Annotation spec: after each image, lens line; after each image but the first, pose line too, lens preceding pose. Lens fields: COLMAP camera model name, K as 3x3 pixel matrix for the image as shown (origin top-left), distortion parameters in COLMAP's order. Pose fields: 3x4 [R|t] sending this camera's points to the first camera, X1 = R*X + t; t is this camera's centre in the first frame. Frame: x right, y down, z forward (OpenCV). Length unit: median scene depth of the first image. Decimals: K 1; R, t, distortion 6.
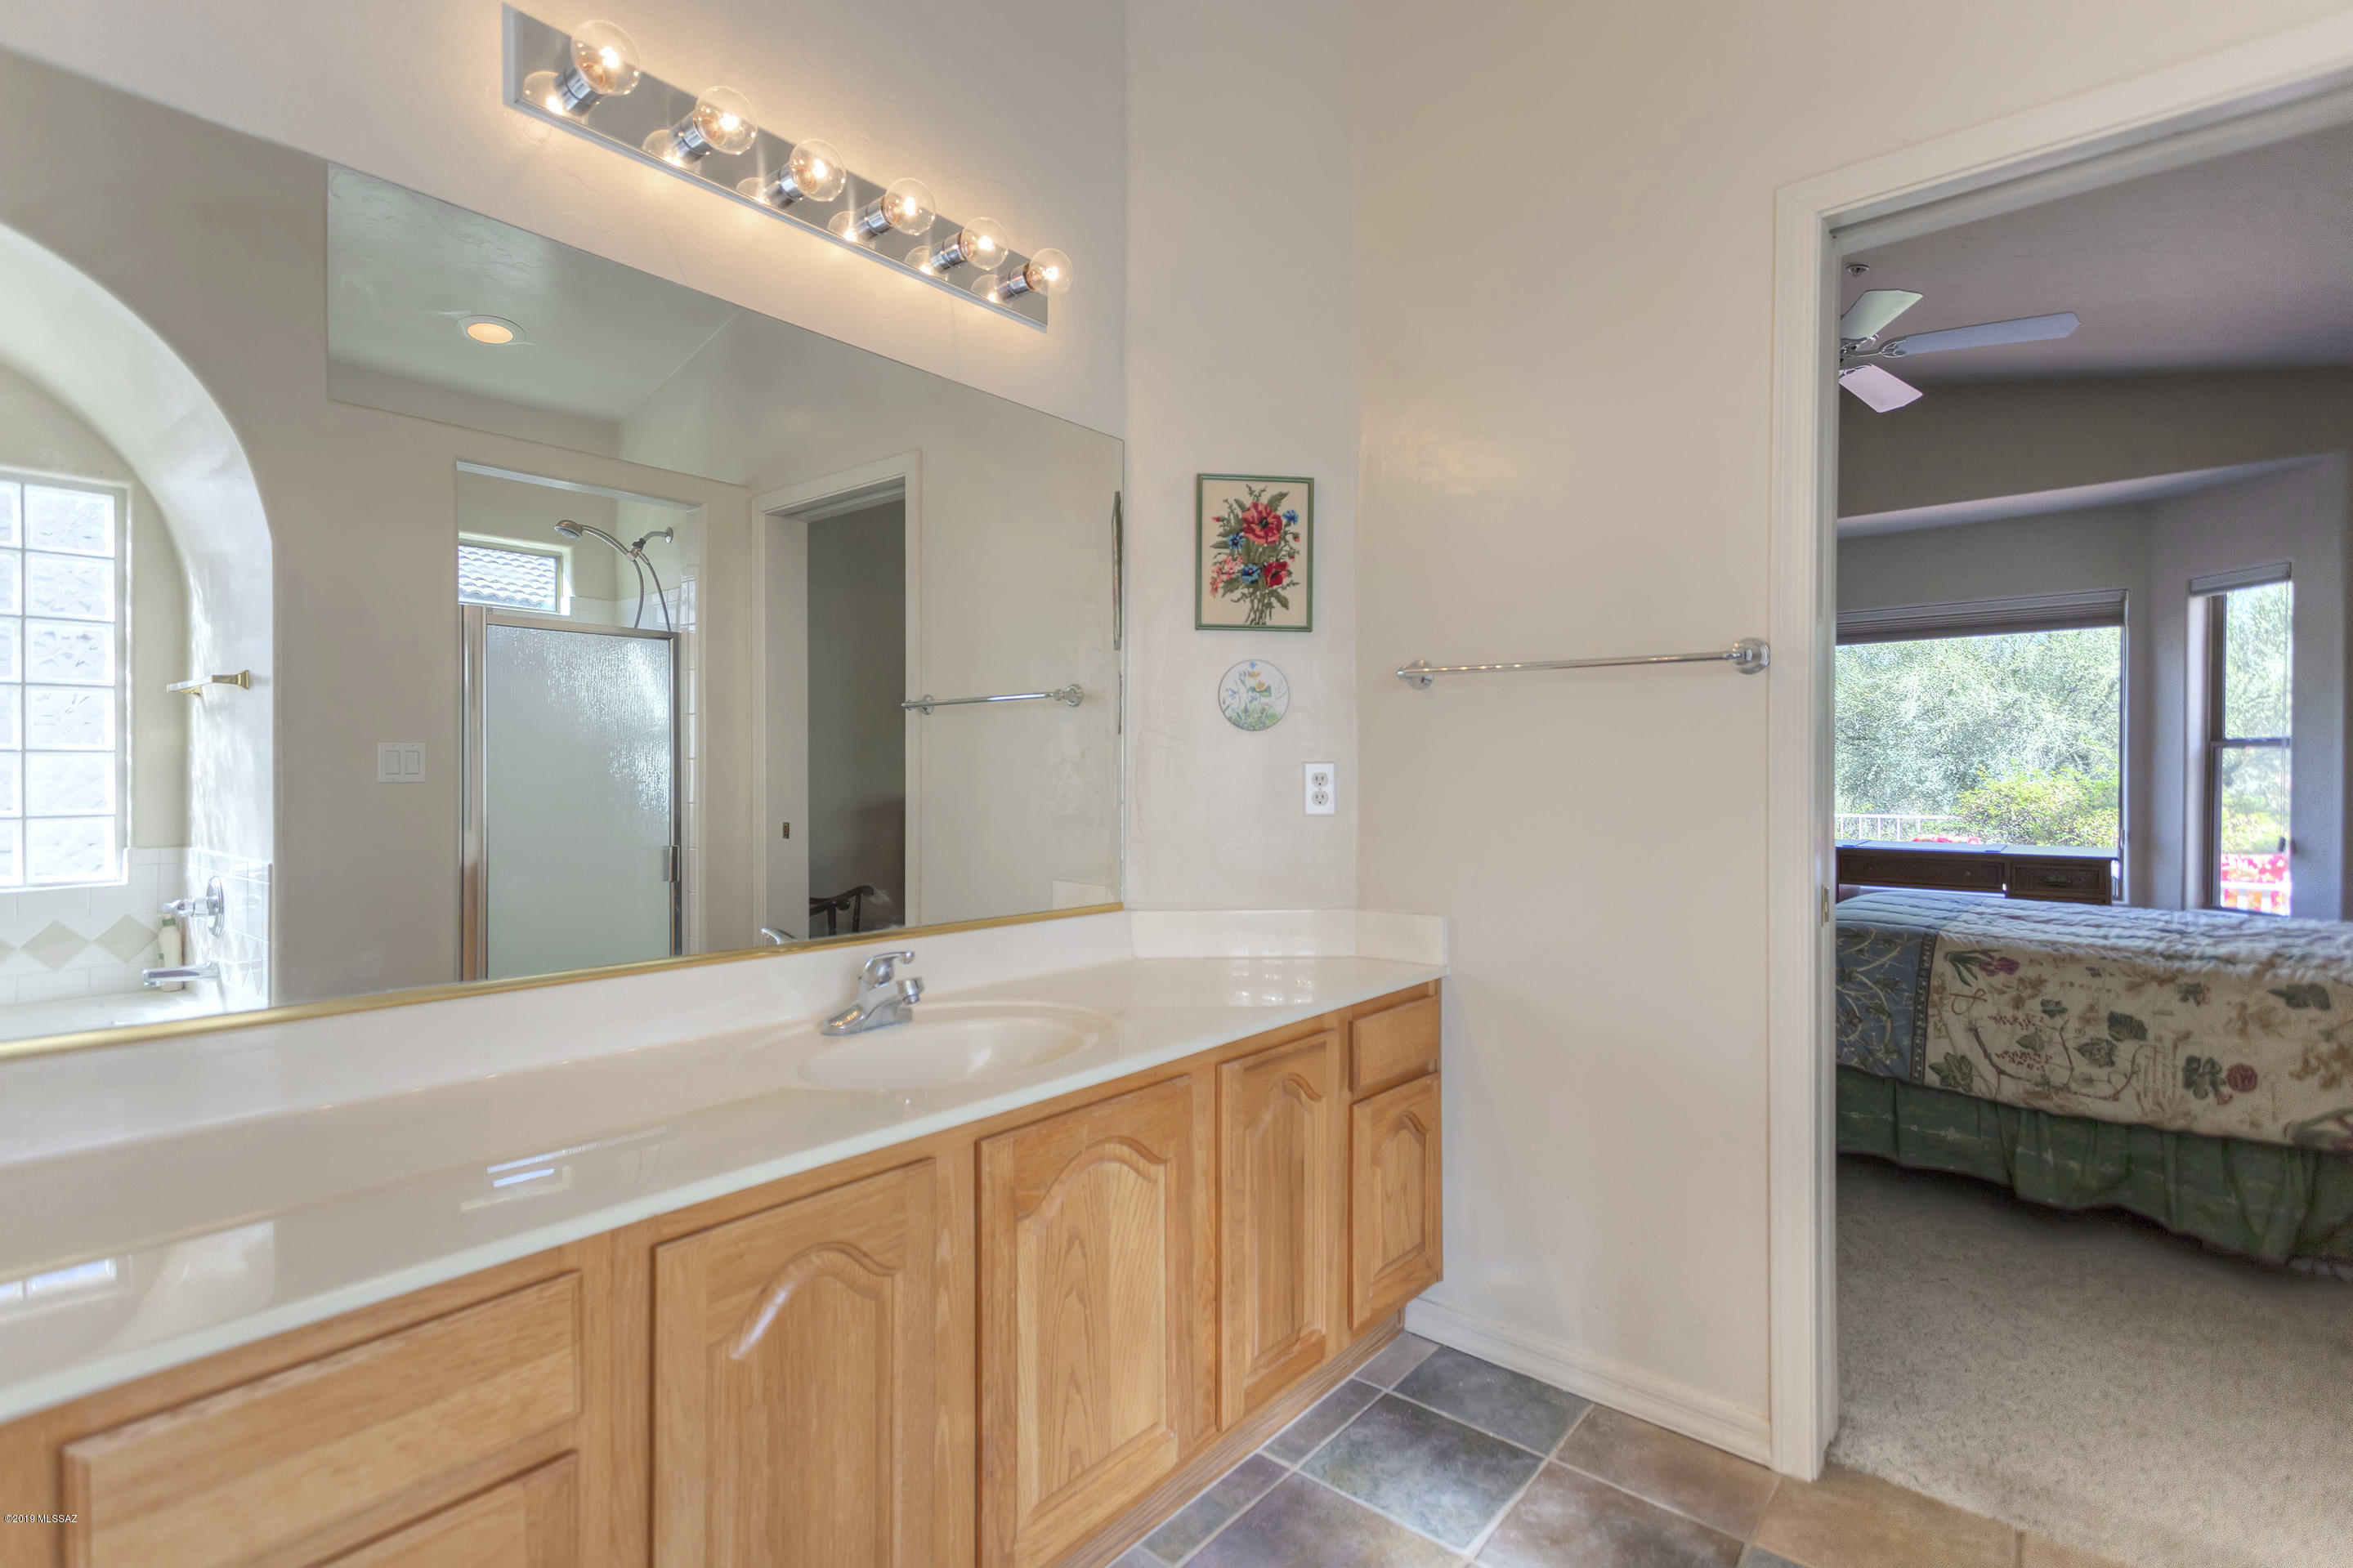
lens RADIAL K [[1112.1, 0, 1168.9], [0, 1112.1, 782.2], [0, 0, 1]] dist [0.004539, 0.000096]
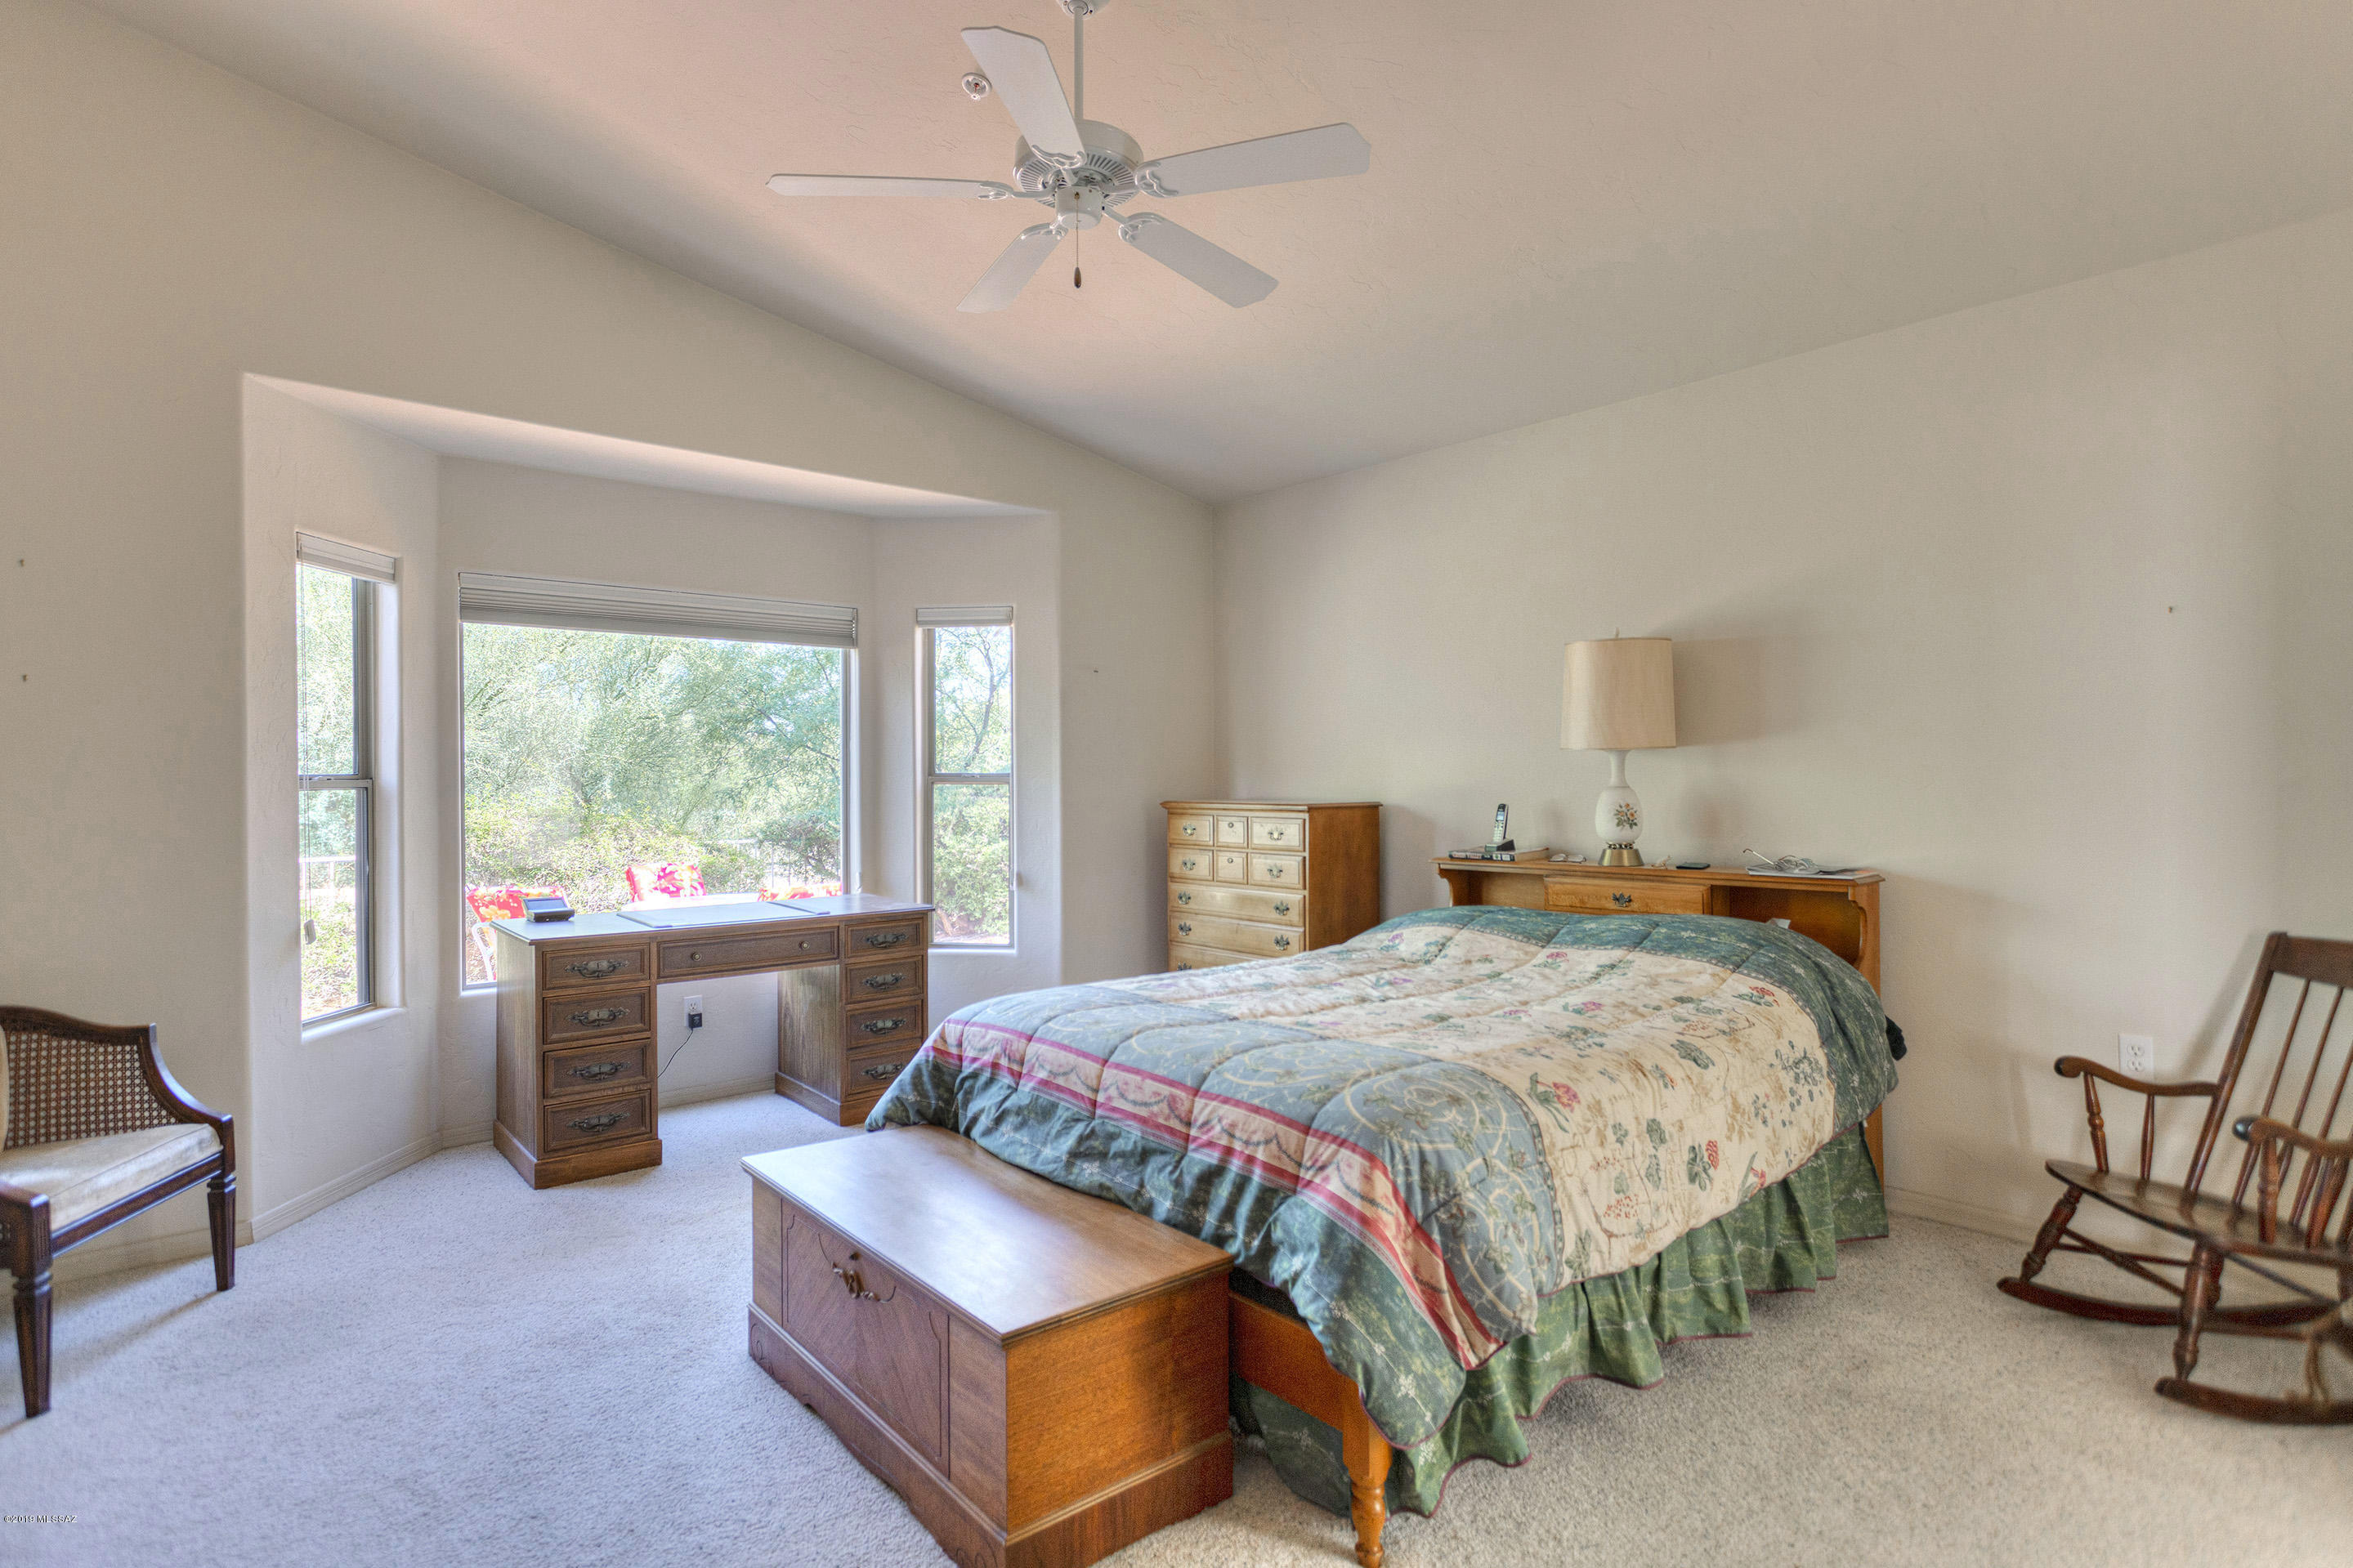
lens RADIAL K [[1181.0, 0, 1171.5], [0, 1181.0, 790.0], [0, 0, 1]] dist [-0.013691, 0.011155]
pose [[0.169384, -0.004567, 0.985540, -0.056742], [0.006696, 0.999972, 0.003483, -0.028806], [-0.985527, 0.006009, 0.169409, 0.660492]]
